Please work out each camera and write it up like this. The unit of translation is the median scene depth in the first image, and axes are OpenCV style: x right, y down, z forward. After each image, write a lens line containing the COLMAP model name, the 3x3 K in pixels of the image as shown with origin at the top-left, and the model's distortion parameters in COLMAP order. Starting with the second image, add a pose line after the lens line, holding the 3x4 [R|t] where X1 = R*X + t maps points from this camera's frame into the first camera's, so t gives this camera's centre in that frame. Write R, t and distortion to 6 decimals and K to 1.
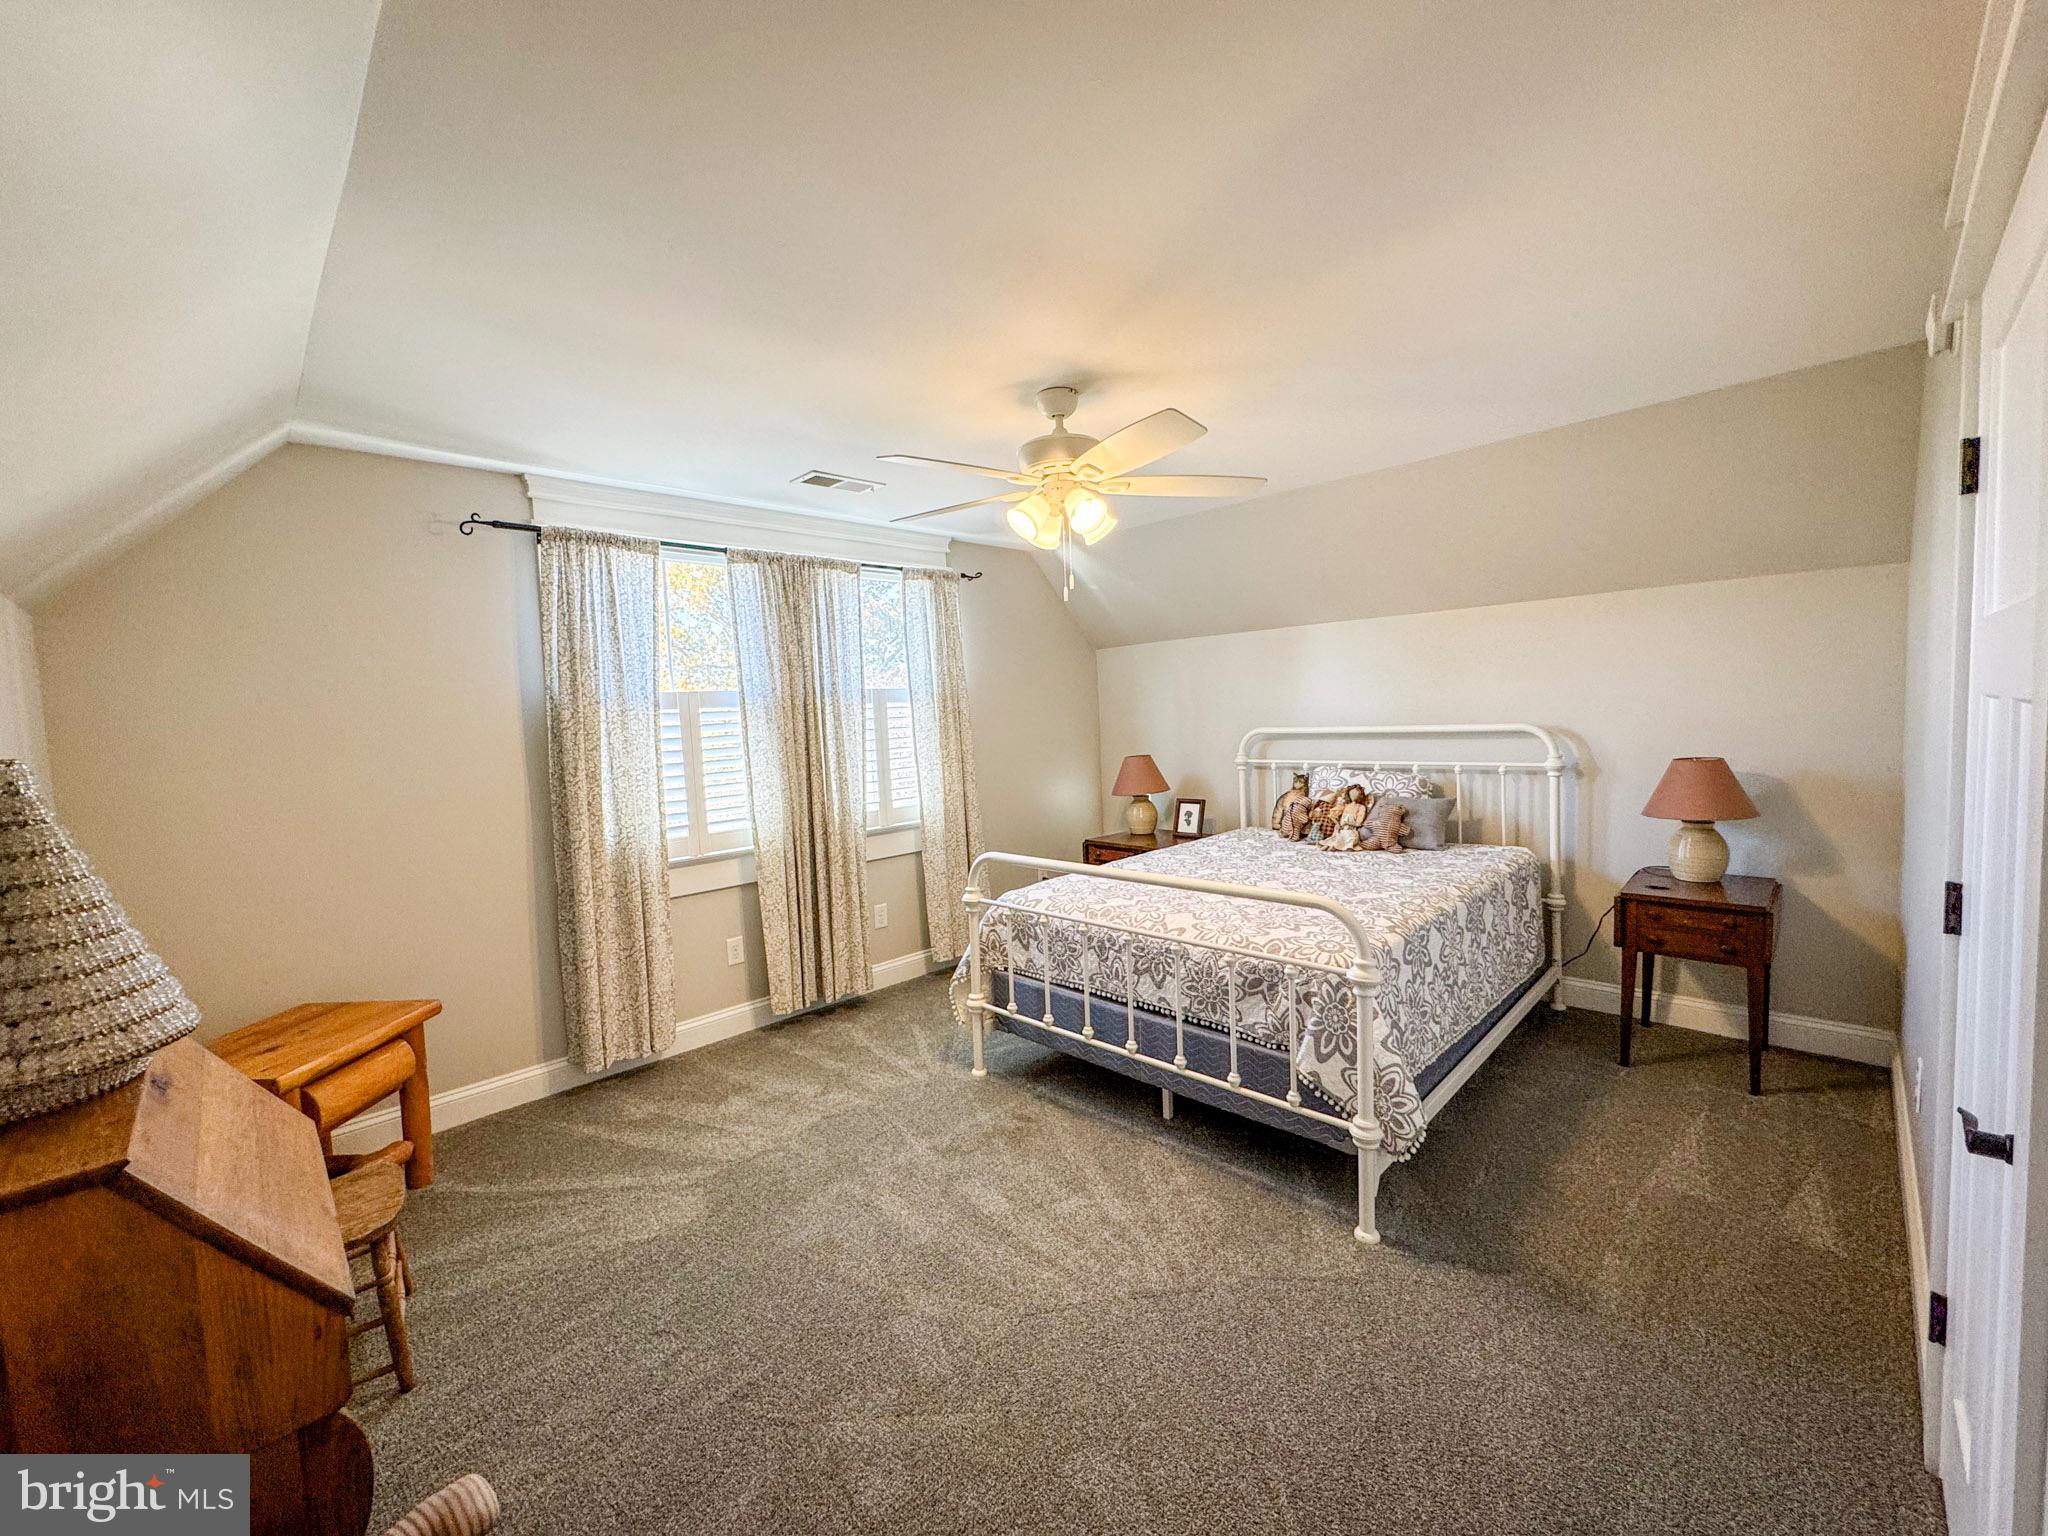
lens RADIAL K [[821.1, 0, 1029.0], [0, 821.1, 767.1], [0, 0, 1]] dist [-0.001598, -0.000251]
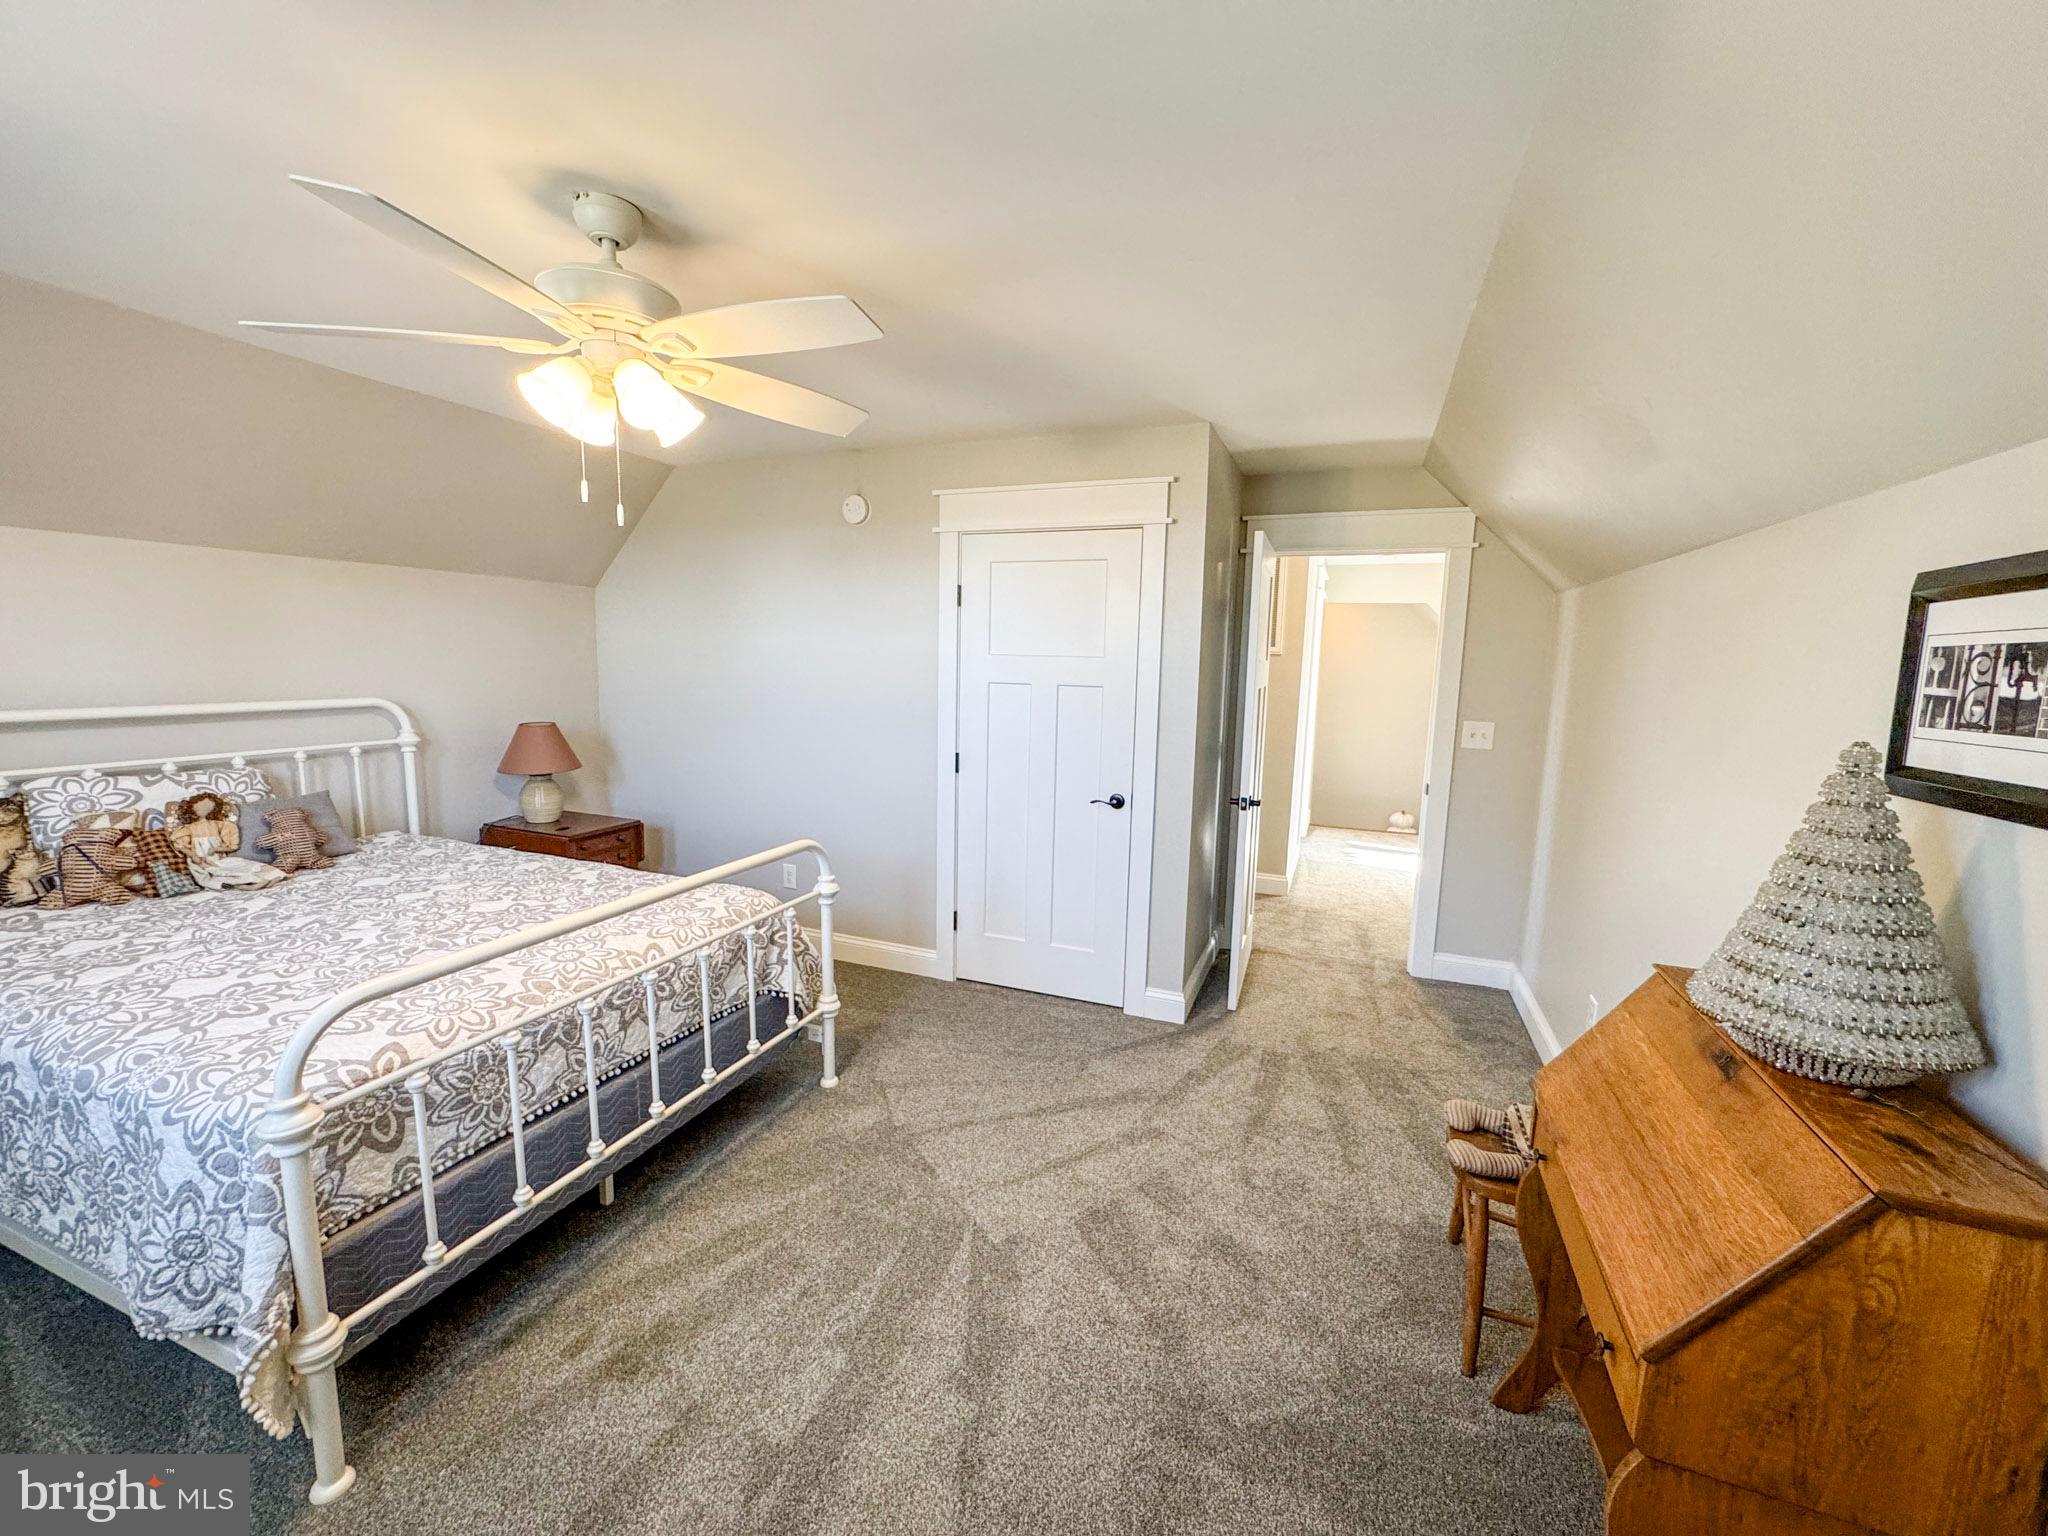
lens RADIAL K [[821.1, 0, 1029.0], [0, 821.1, 767.1], [0, 0, 1]] dist [-0.001598, -0.000251]
pose [[-0.405296, -0.082004, 0.910500, -0.528536], [0.062092, 0.991199, 0.116911, -0.039357], [-0.912074, 0.103919, -0.396638, 0.722850]]
